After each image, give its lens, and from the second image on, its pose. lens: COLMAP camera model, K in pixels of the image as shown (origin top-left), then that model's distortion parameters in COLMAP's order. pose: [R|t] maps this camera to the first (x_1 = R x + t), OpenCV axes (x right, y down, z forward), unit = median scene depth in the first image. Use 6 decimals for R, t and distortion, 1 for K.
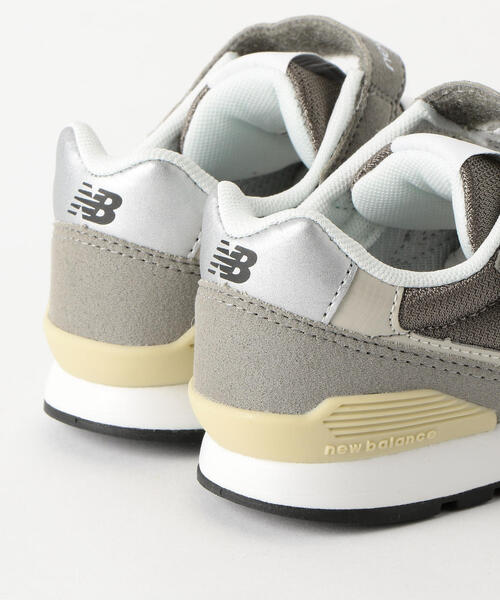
lens RADIAL K [[4237.2, 0, 250.0], [0, 4237.2, 300.0], [0, 0, 1]] dist [0.330053, 23.144313]
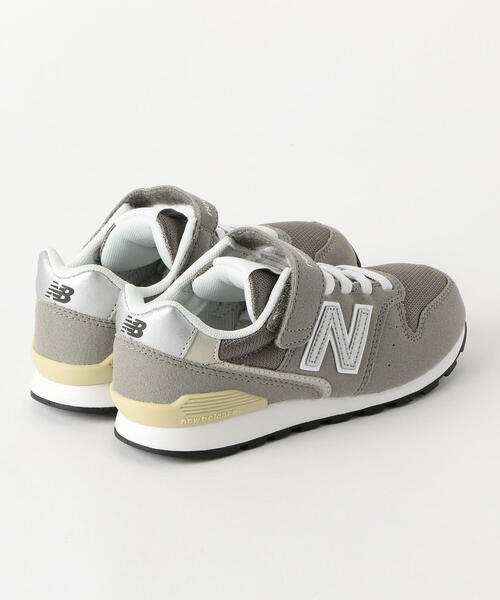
lens RADIAL K [[3225.0, 0, 250.0], [0, 3225.0, 300.0], [0, 0, 1]] dist [0.291746, 4.995229]
pose [[0.998288, -0.008582, 0.057860, -0.035285], [0.006500, 0.999328, 0.036079, -0.072023], [-0.058131, -0.035641, 0.997673, -0.476850]]
